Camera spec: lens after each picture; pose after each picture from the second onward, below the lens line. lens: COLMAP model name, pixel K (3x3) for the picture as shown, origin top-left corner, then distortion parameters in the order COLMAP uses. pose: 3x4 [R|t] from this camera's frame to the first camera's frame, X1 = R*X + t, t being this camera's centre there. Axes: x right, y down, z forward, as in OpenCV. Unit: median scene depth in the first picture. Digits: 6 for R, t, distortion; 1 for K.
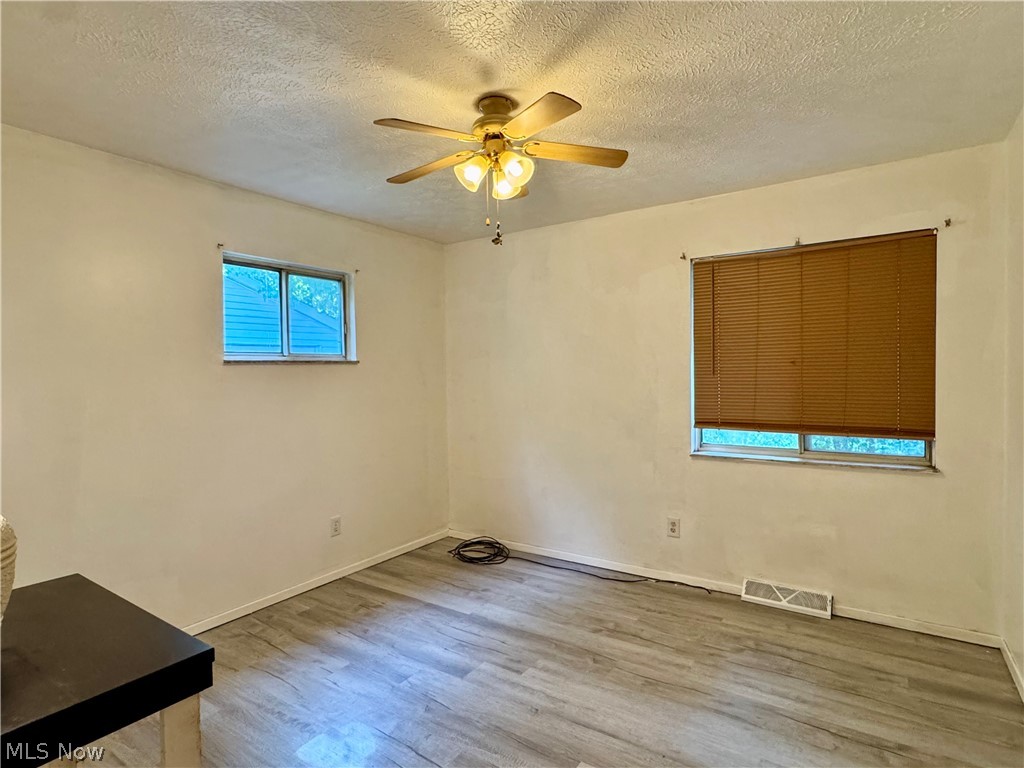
lens RADIAL K [[543.3, 0, 512.7], [0, 543.3, 382.2], [0, 0, 1]] dist [-0.000067, 0.000021]
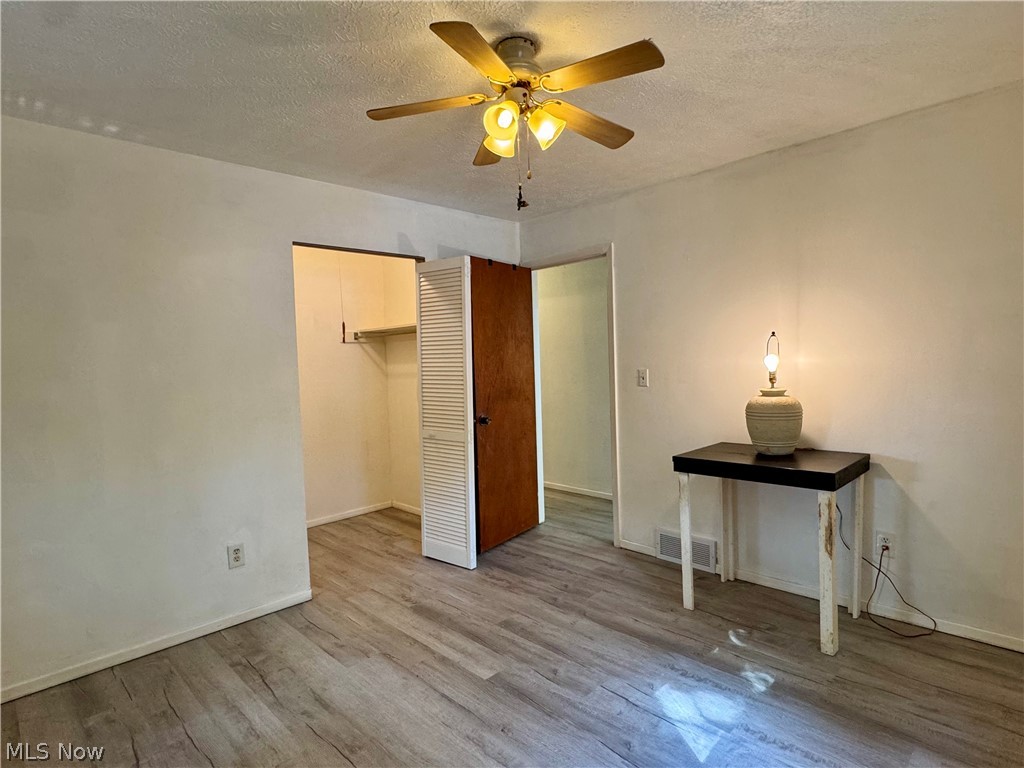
lens RADIAL K [[543.3, 0, 510.9], [0, 543.3, 384.8], [0, 0, 1]] dist [-0.000067, 0.000021]
pose [[-0.977719, 0.039666, 0.206135, -0.183398], [0.054651, 0.996220, 0.067514, -0.026958], [-0.202678, 0.077275, -0.976192, 1.904073]]
